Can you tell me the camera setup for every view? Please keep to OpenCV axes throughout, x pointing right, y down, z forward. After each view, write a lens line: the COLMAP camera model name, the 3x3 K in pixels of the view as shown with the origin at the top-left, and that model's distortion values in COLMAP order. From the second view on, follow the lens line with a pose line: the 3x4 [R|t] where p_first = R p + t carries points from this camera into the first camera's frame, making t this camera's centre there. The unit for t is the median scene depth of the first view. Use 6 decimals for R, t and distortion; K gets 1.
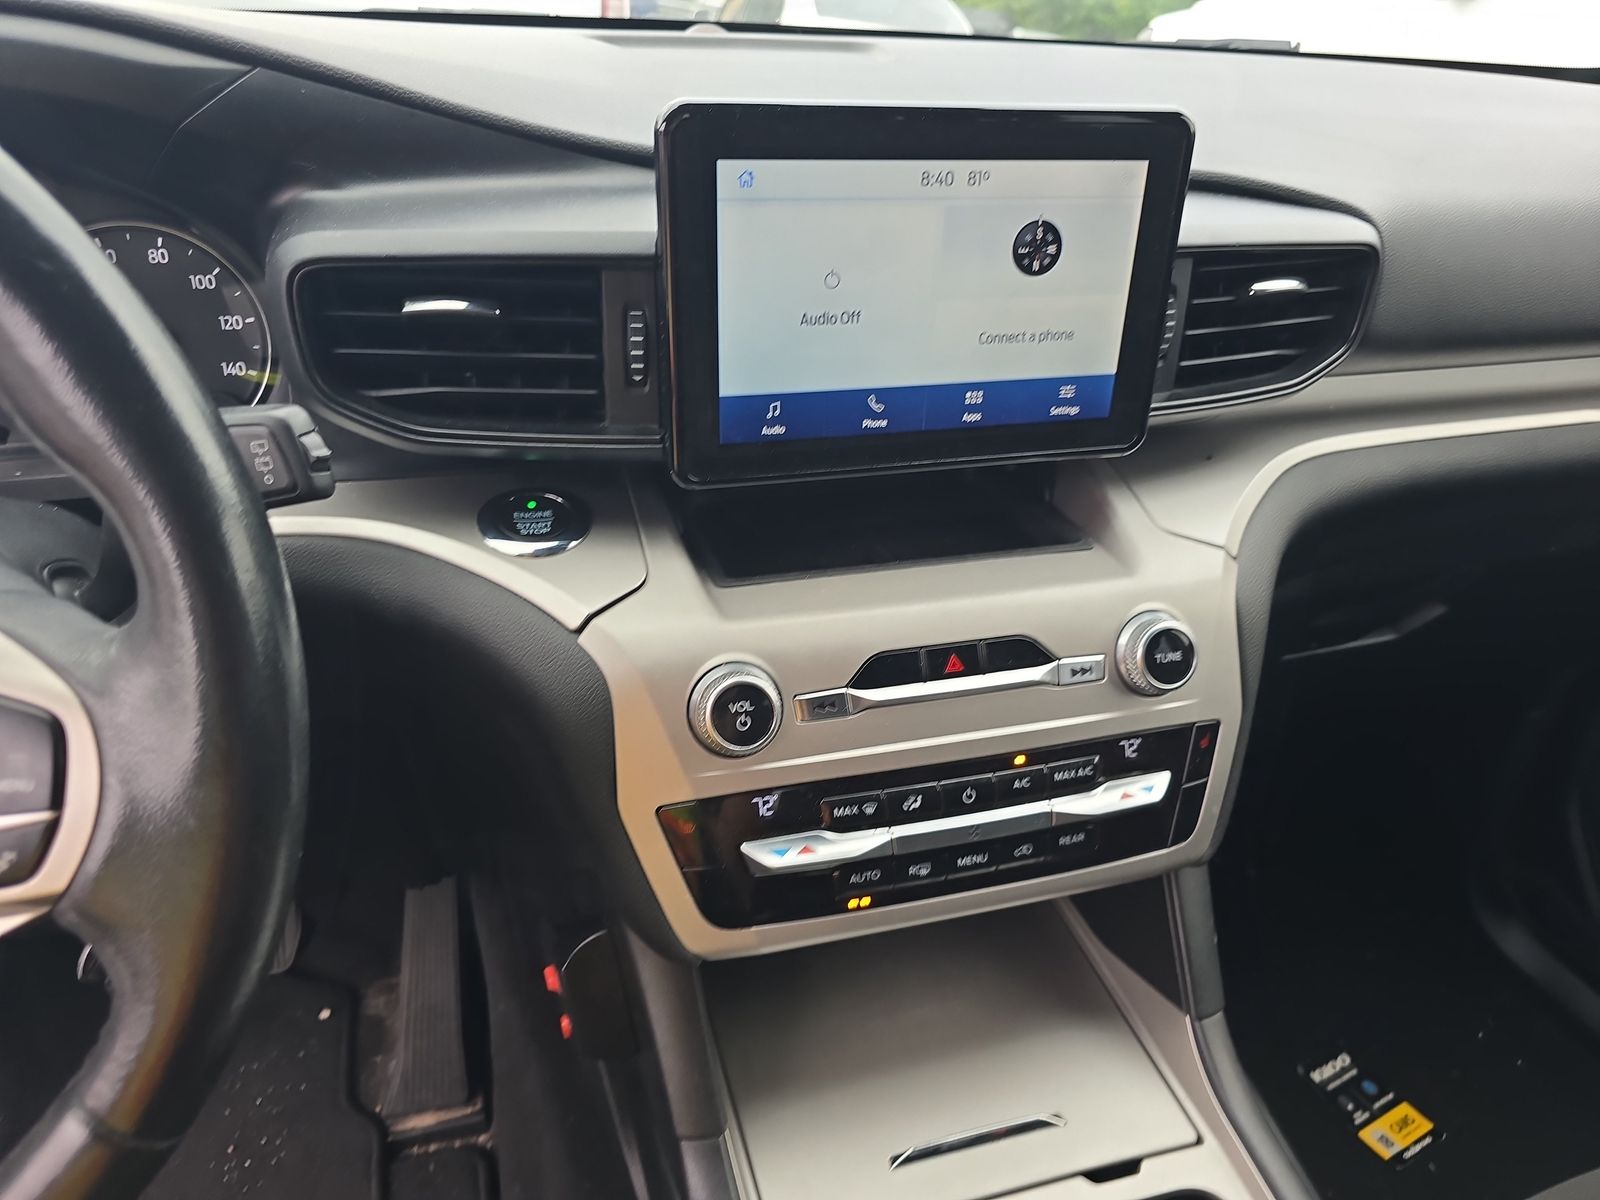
lens RADIAL K [[1103.6, 0, 795.3], [0, 1103.6, 602.0], [0, 0, 1]] dist [0.044332, -0.039616]
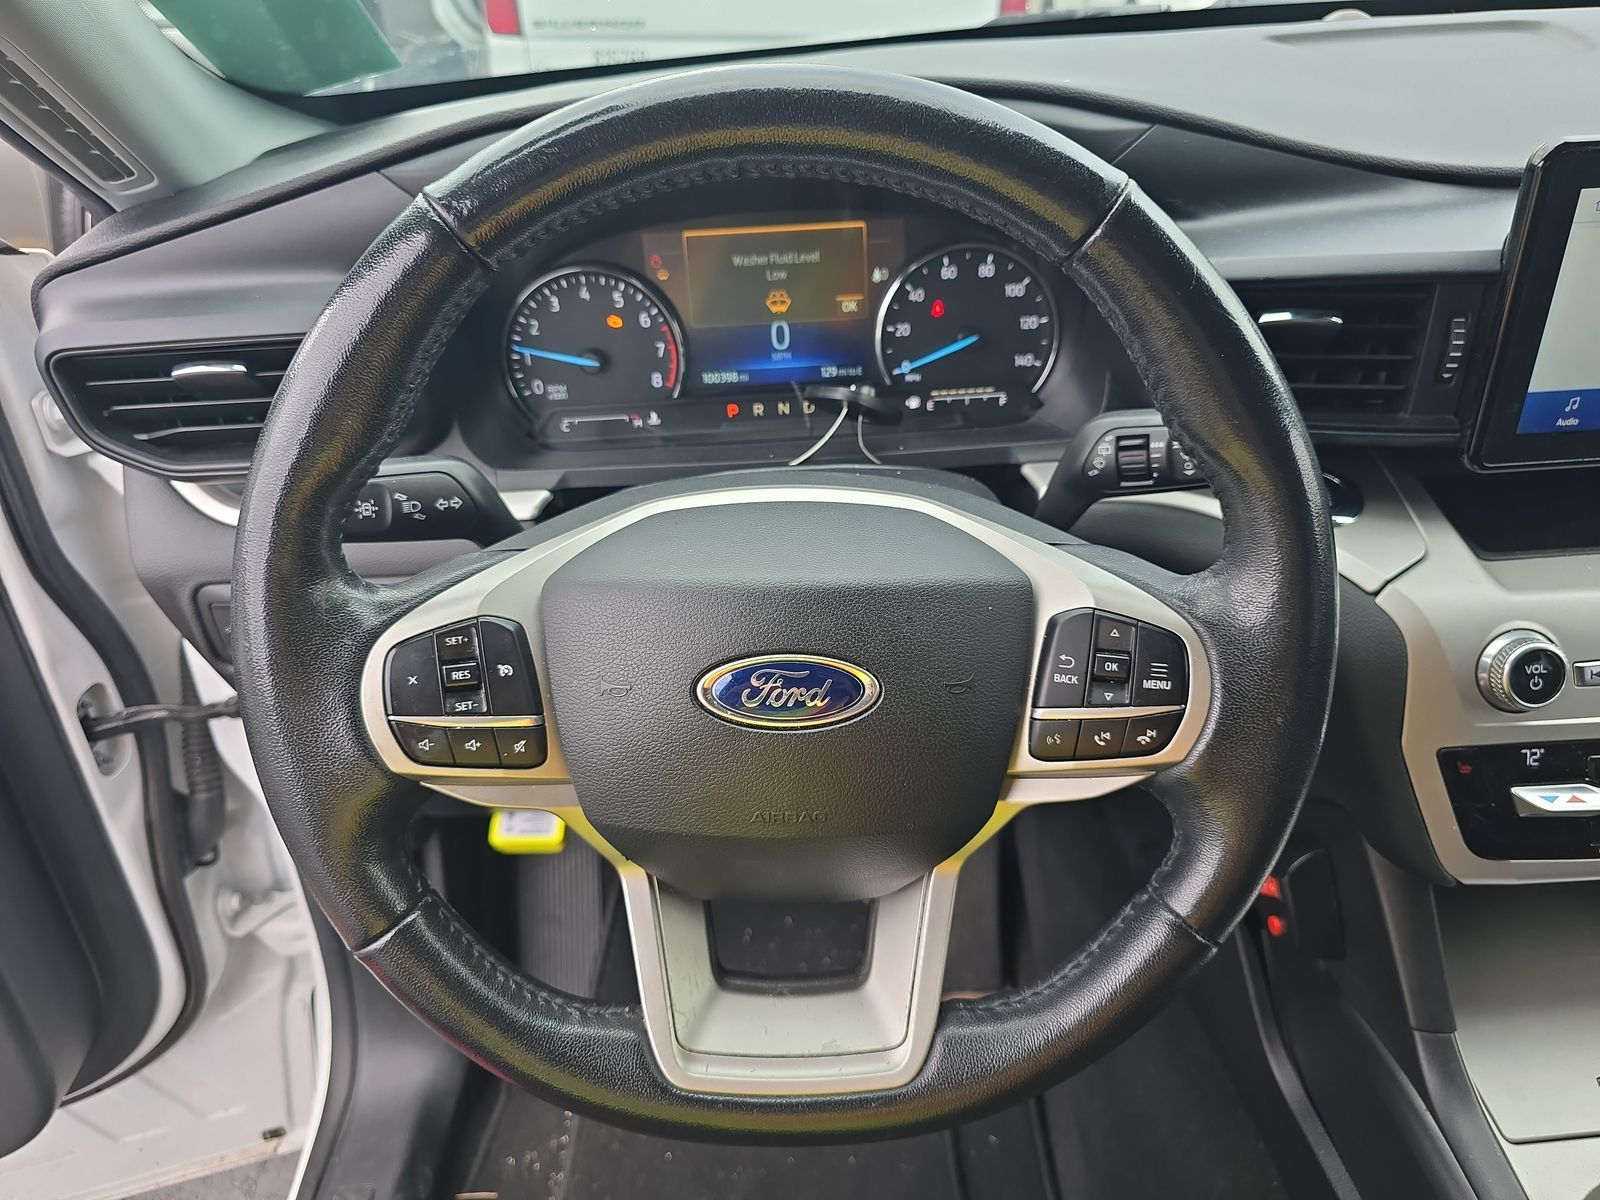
lens RADIAL K [[1103.6, 0, 800.2], [0, 1103.6, 605.4], [0, 0, 1]] dist [0.044332, -0.039616]
pose [[0.959644, 0.067402, -0.273020, -0.450088], [-0.050714, 0.996414, 0.067736, -0.009945], [0.276606, -0.051156, 0.959621, -0.301013]]
